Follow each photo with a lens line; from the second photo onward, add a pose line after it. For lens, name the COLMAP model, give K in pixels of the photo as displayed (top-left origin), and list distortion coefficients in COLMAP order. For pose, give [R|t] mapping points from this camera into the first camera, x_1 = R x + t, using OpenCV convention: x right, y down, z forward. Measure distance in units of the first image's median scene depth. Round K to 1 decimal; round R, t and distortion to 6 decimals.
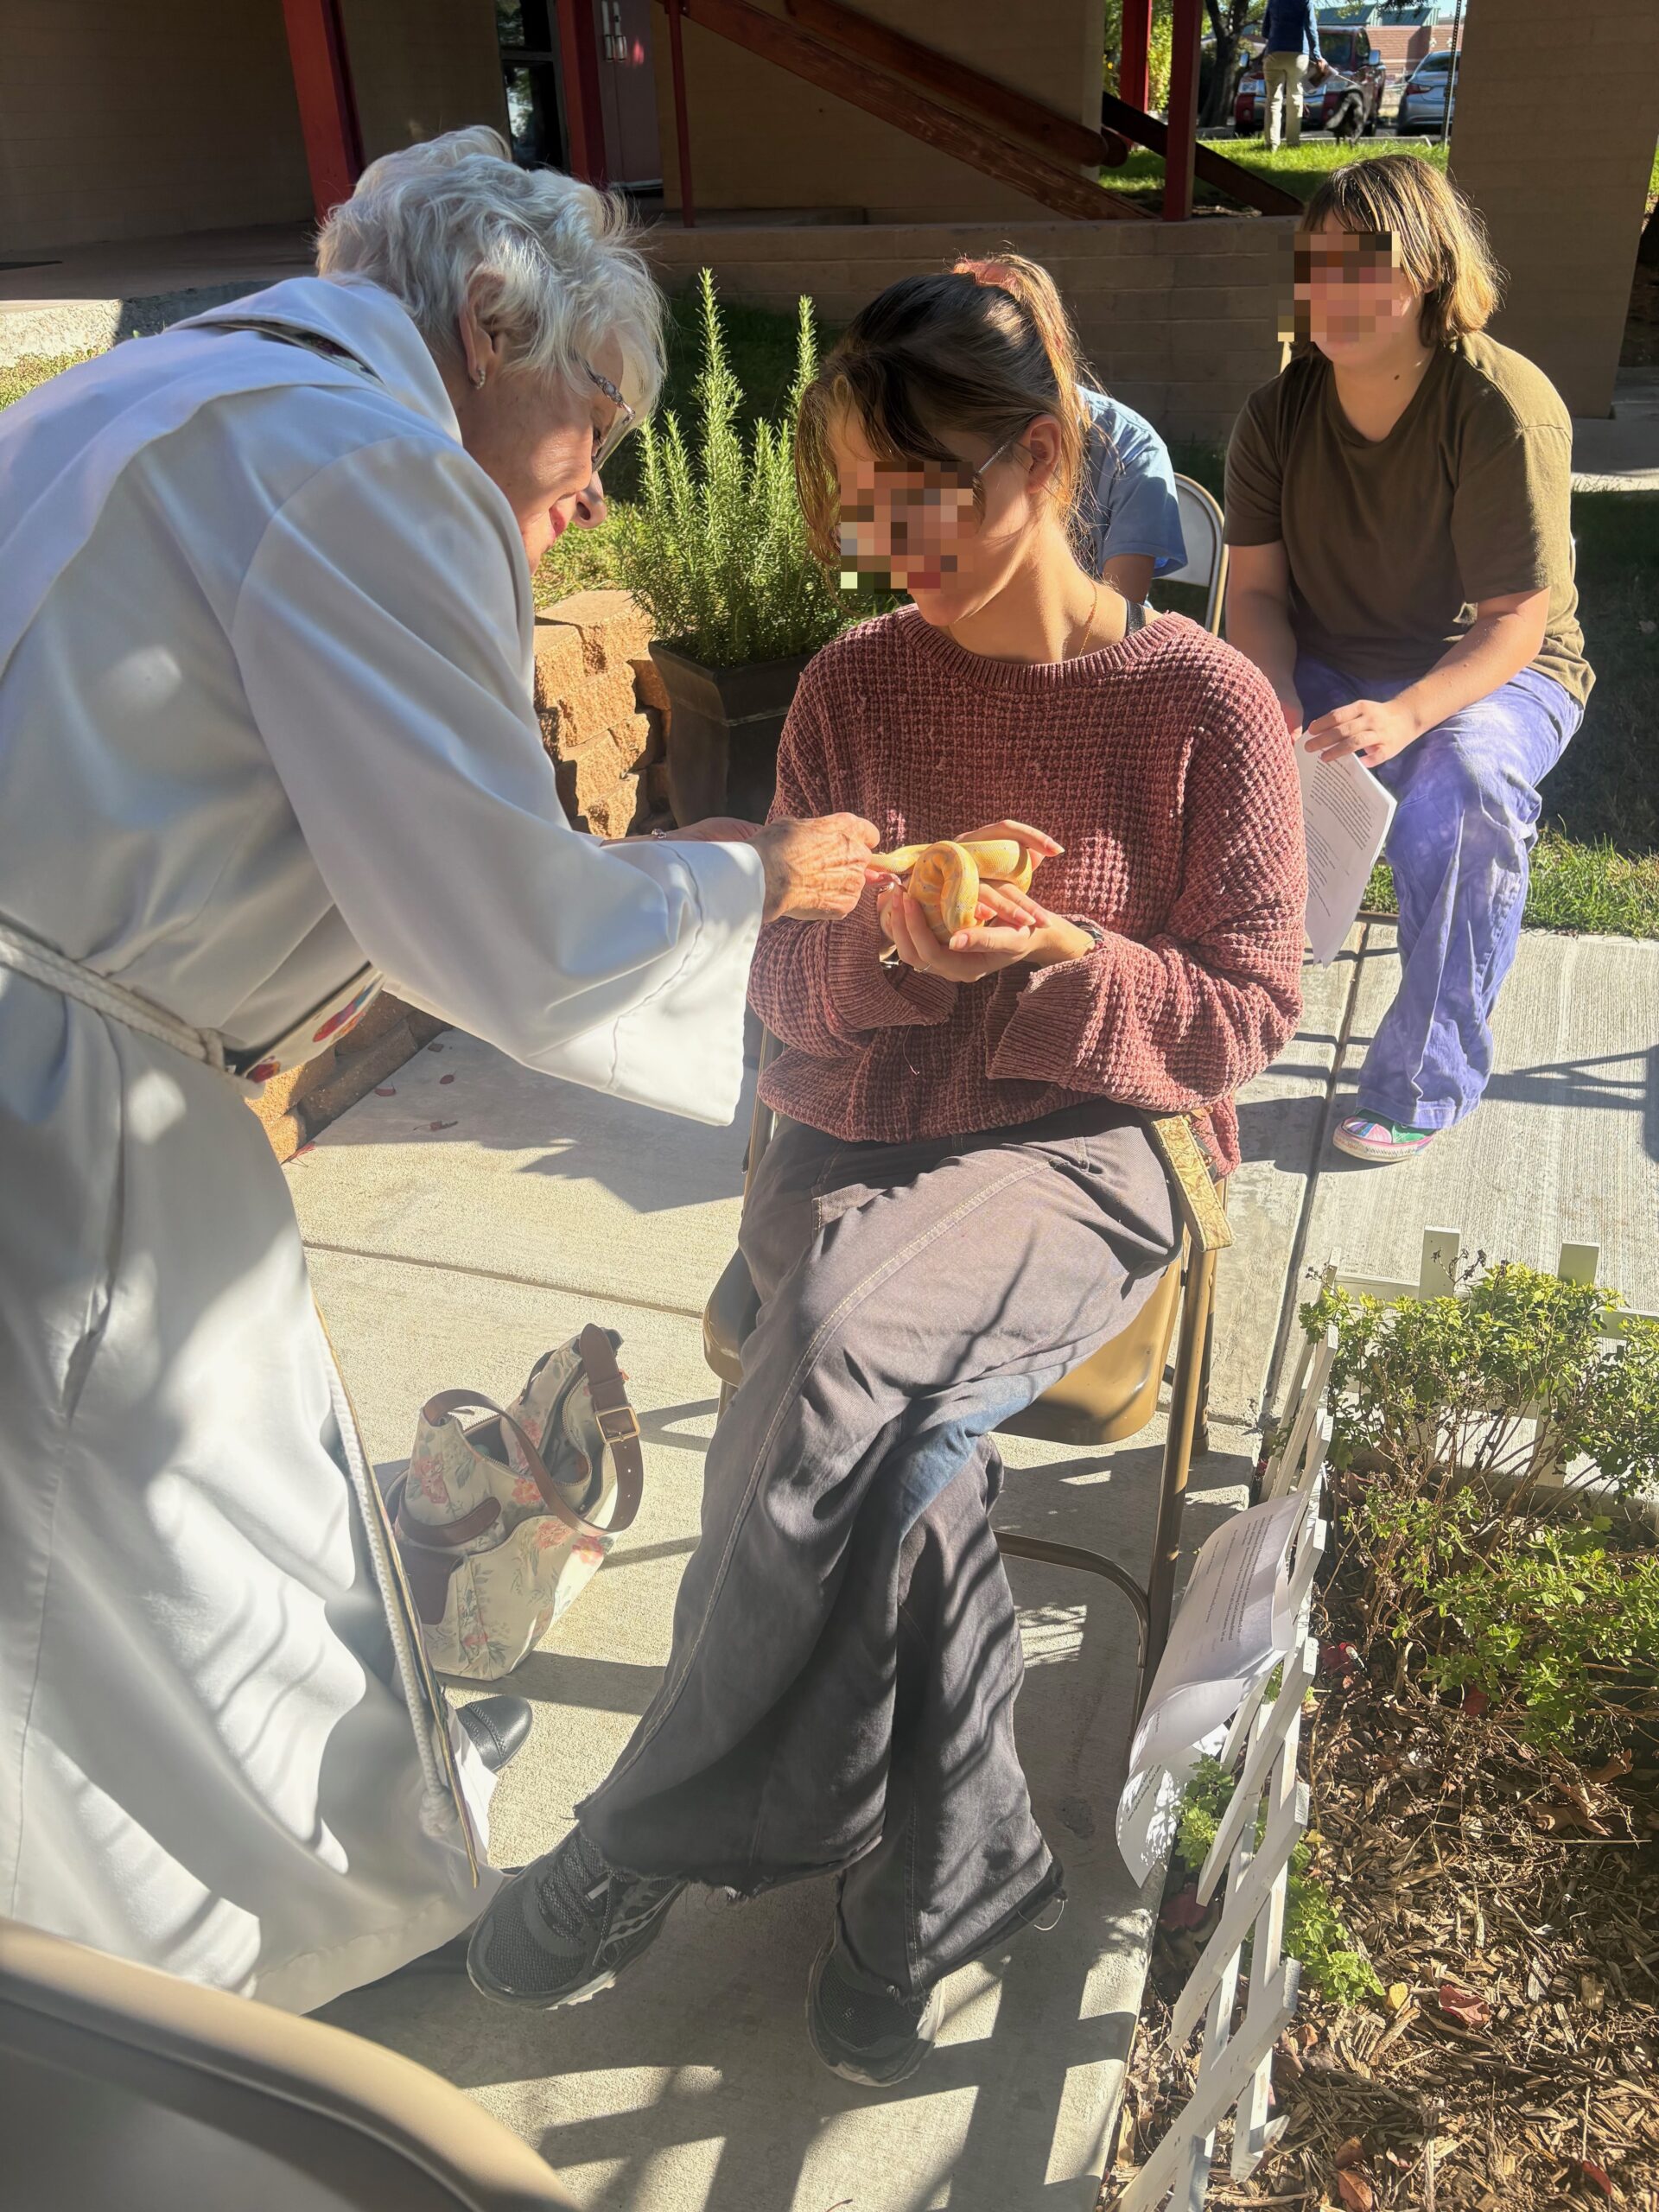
lens RADIAL K [[1642.2, 0, 829.5], [0, 1642.2, 1106.0], [0, 0, 1]] dist [0.021295, 0.002251]
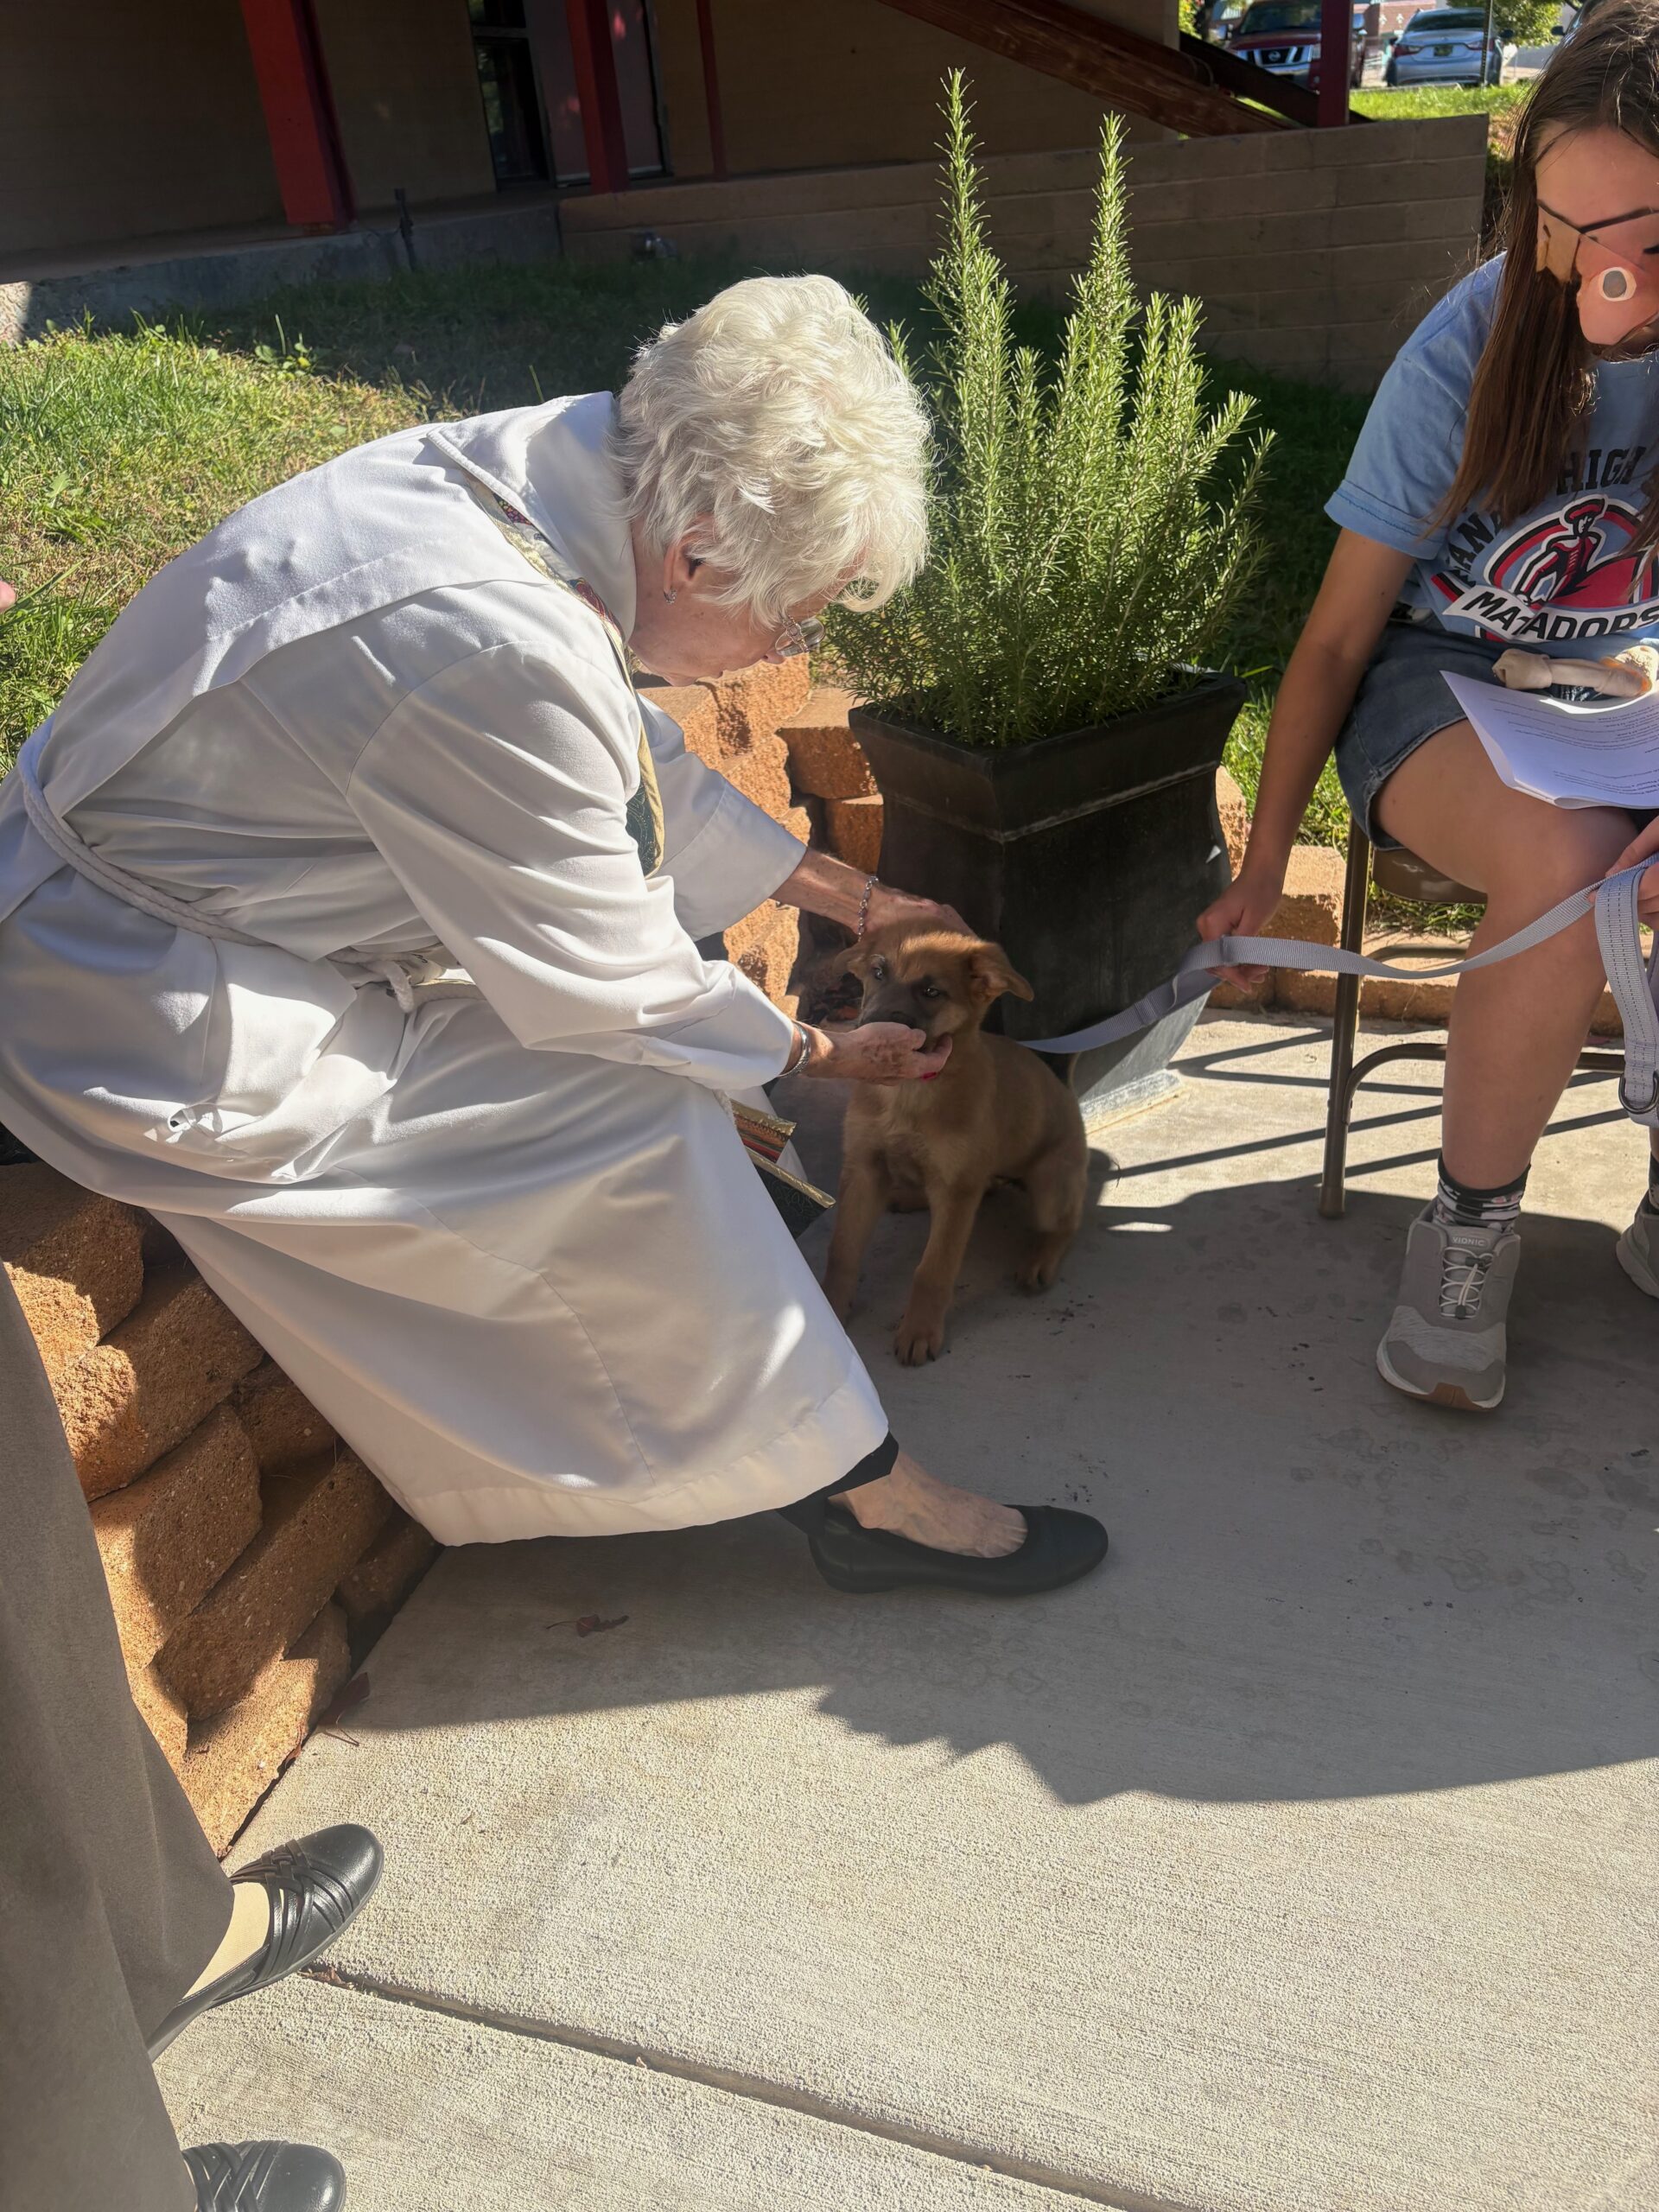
lens RADIAL K [[1703.5, 0, 829.5], [0, 1703.5, 1106.0], [0, 0, 1]] dist [0.021288, -0.005175]
pose [[0.998228, -0.058324, -0.011811, -0.103989], [0.058107, 0.998149, -0.017923, -0.106996], [0.012834, 0.017205, 0.999770, 0.317623]]
